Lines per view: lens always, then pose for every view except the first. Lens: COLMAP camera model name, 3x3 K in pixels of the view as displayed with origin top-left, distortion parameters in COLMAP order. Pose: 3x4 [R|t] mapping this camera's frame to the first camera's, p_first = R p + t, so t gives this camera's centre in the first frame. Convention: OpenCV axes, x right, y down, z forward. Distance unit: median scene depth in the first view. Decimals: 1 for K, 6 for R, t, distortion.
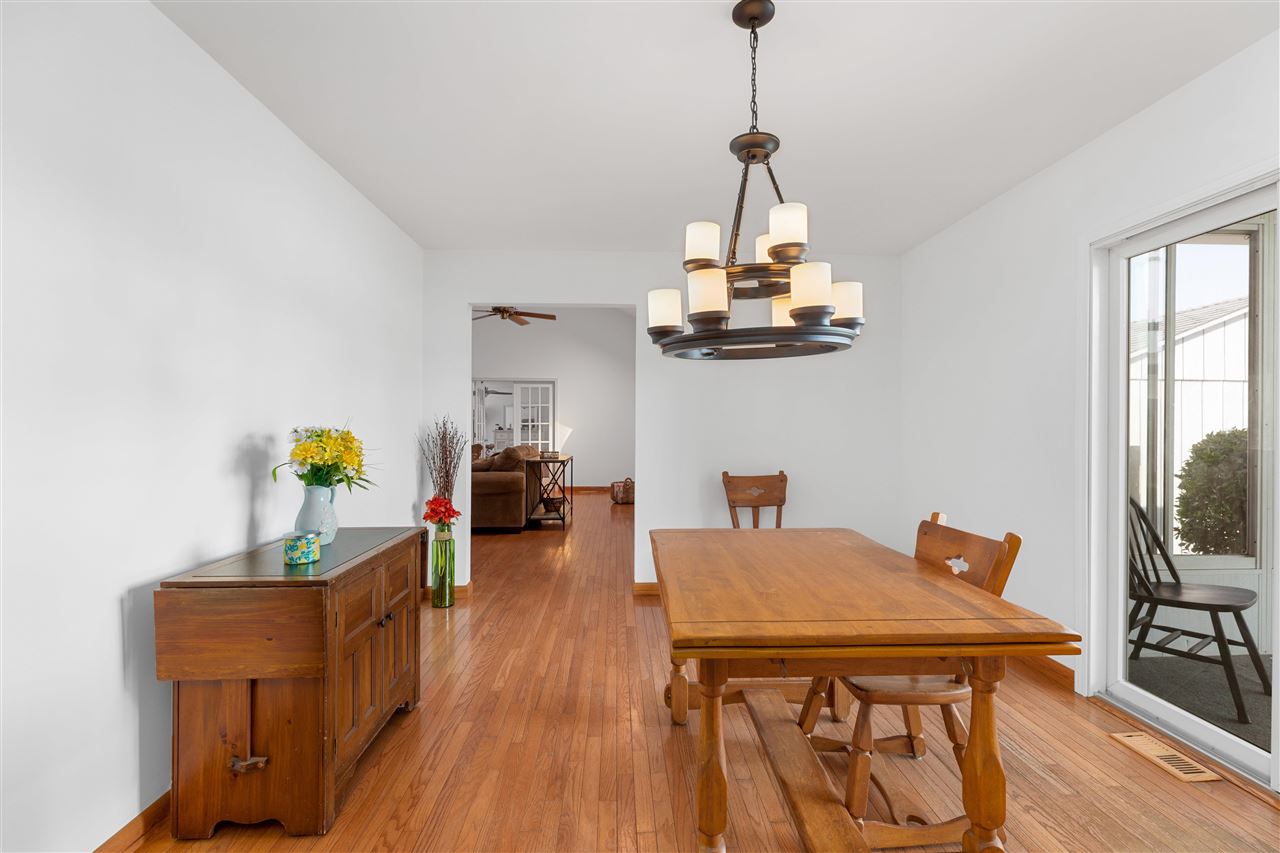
lens RADIAL K [[566.9, 0, 645.9], [0, 566.9, 428.9], [0, 0, 1]] dist [-0.001117, 0.000138]
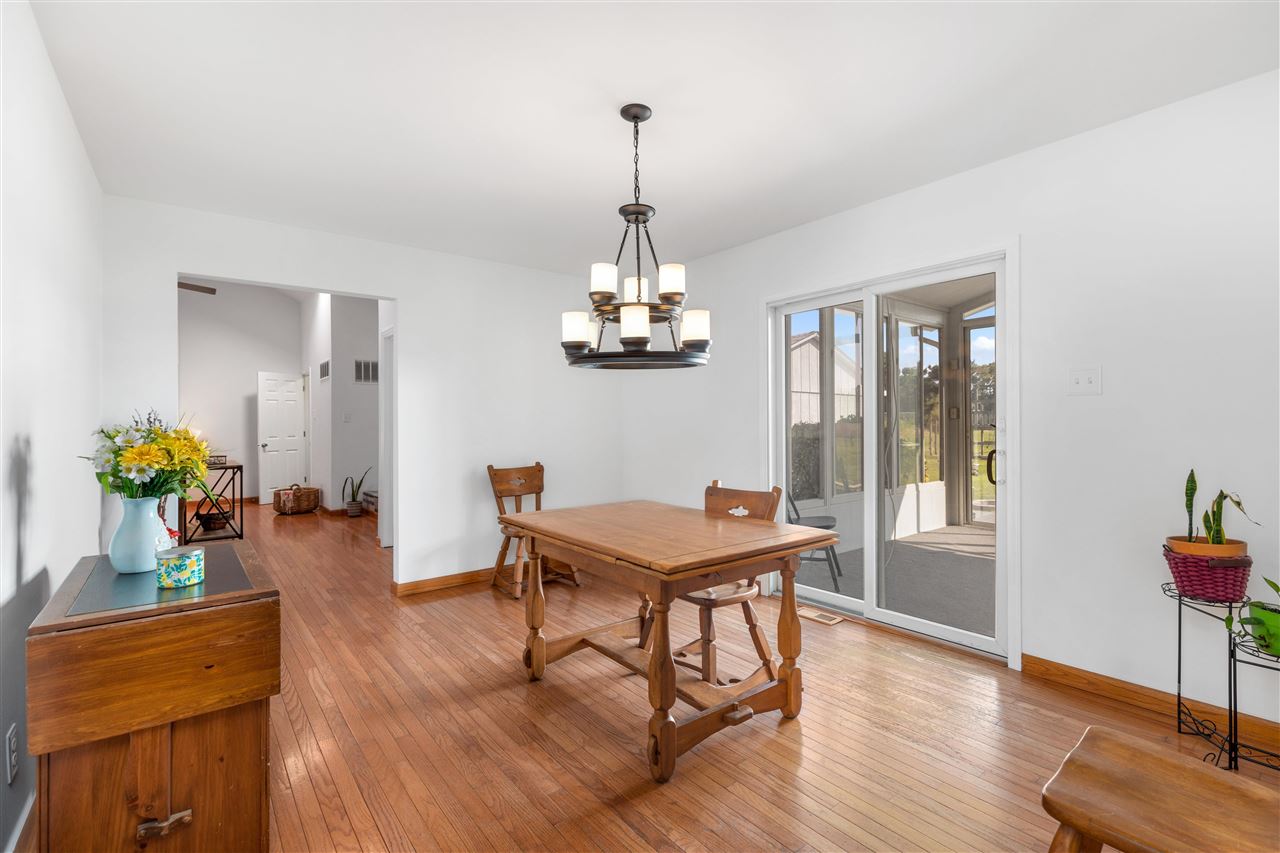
lens RADIAL K [[566.9, 0, 646.0], [0, 566.9, 421.4], [0, 0, 1]] dist [-0.001117, 0.000138]
pose [[0.815199, -0.006140, 0.579148, -0.542043], [0.010902, 0.999929, -0.004745, 0.002641], [-0.579078, 0.010182, 0.815208, -0.096027]]
